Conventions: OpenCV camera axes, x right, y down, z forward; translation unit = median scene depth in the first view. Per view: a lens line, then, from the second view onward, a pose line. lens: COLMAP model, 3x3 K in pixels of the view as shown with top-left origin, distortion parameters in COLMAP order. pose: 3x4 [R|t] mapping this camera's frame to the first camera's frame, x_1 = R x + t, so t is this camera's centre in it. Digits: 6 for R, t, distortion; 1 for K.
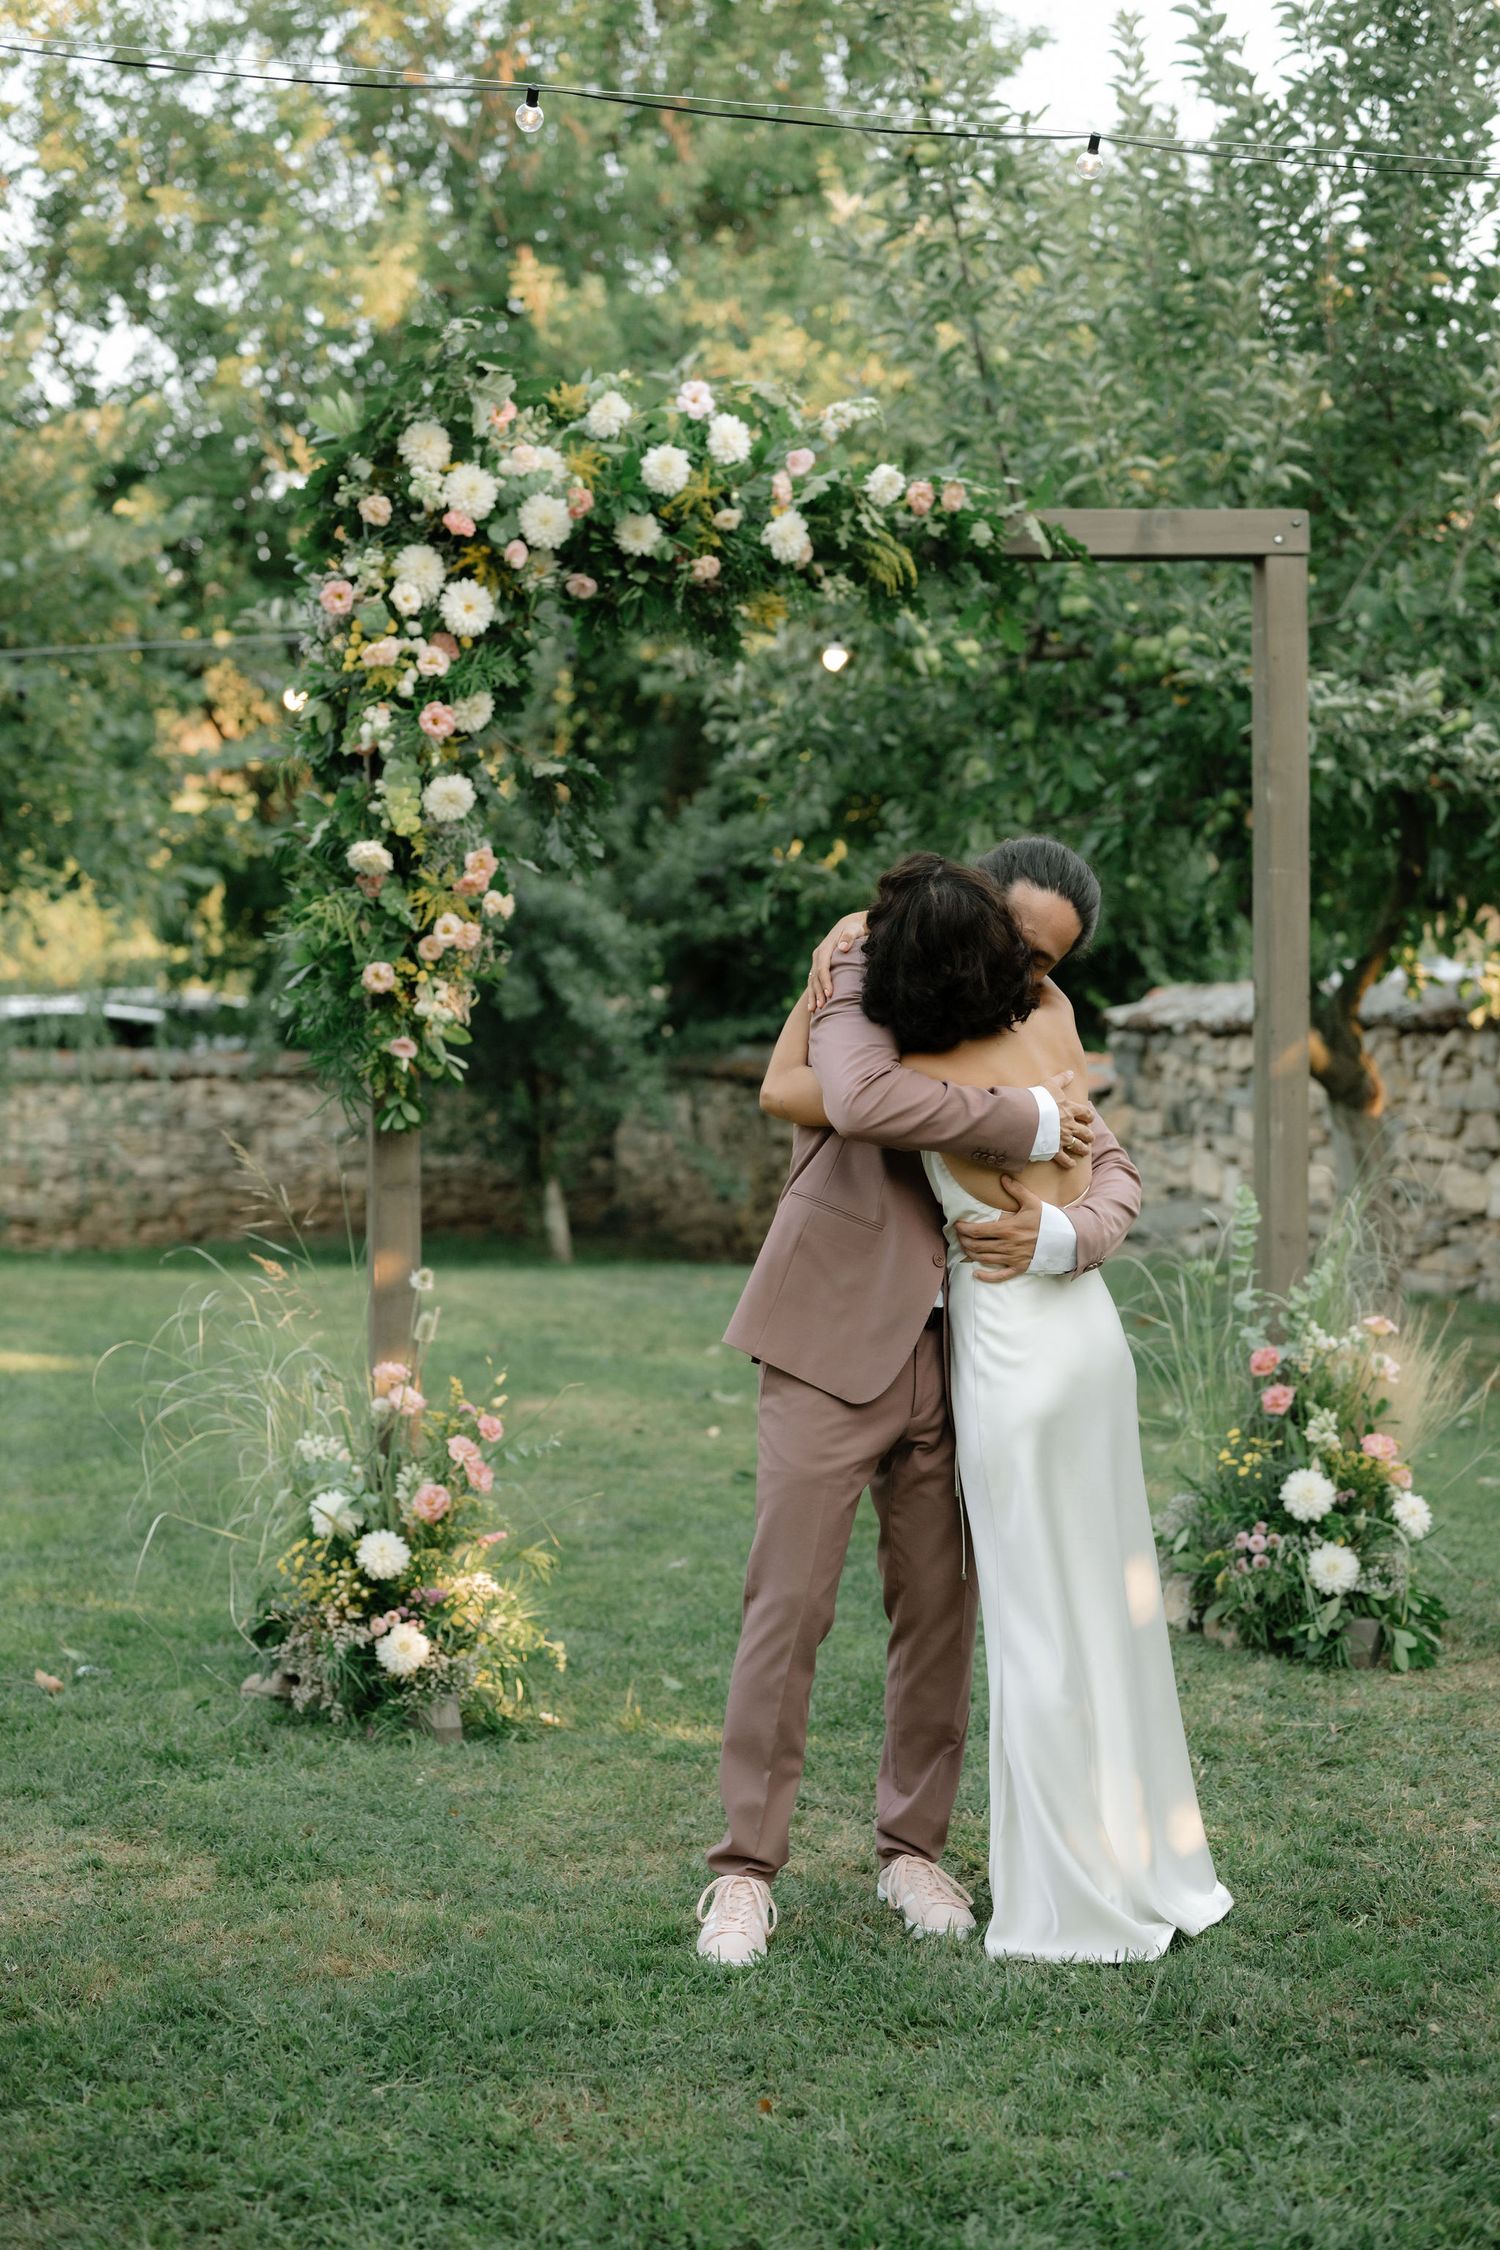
lens RADIAL K [[3162.7, 0, 698.6], [0, 3162.7, 1108.6], [0, 0, 1]] dist [0.006825, -0.020988]
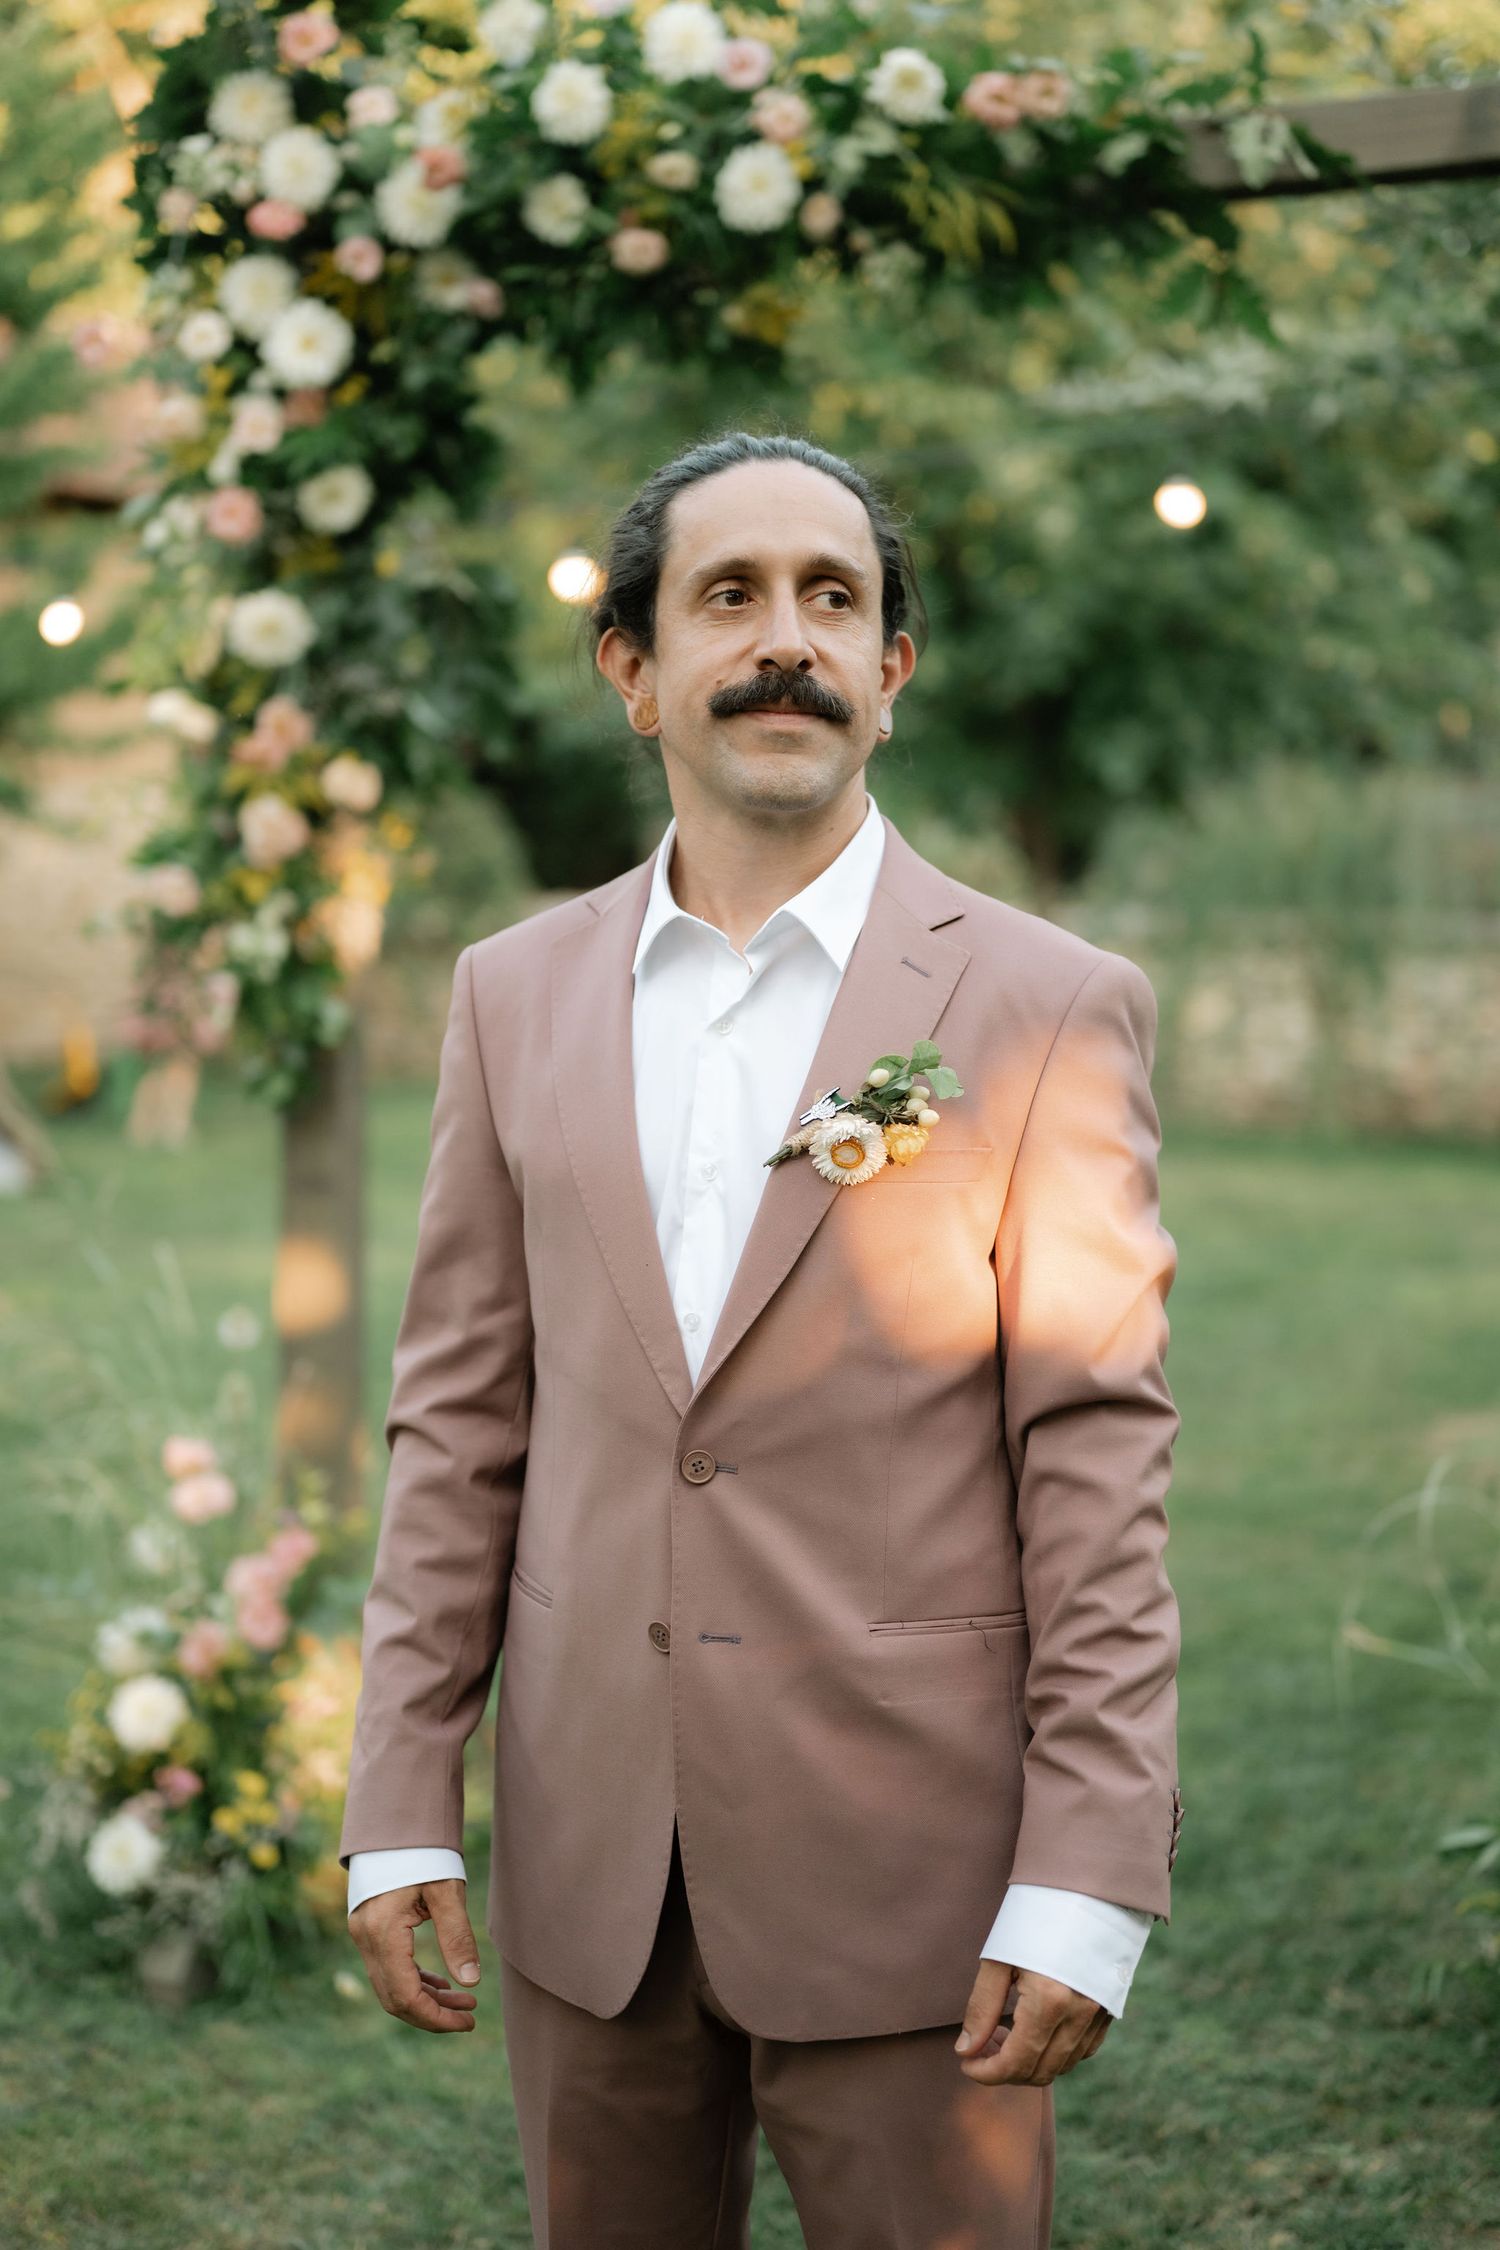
lens RADIAL K [[3229.8, 0, 699.4], [0, 3229.8, 1133.8], [0, 0, 1]] dist [0.009214, 0.017359]
pose [[0.839815, 0.048944, -0.540661, 0.375024], [-0.022759, 0.998226, 0.055013, -0.029471], [0.542395, -0.033896, 0.839440, 0.454442]]
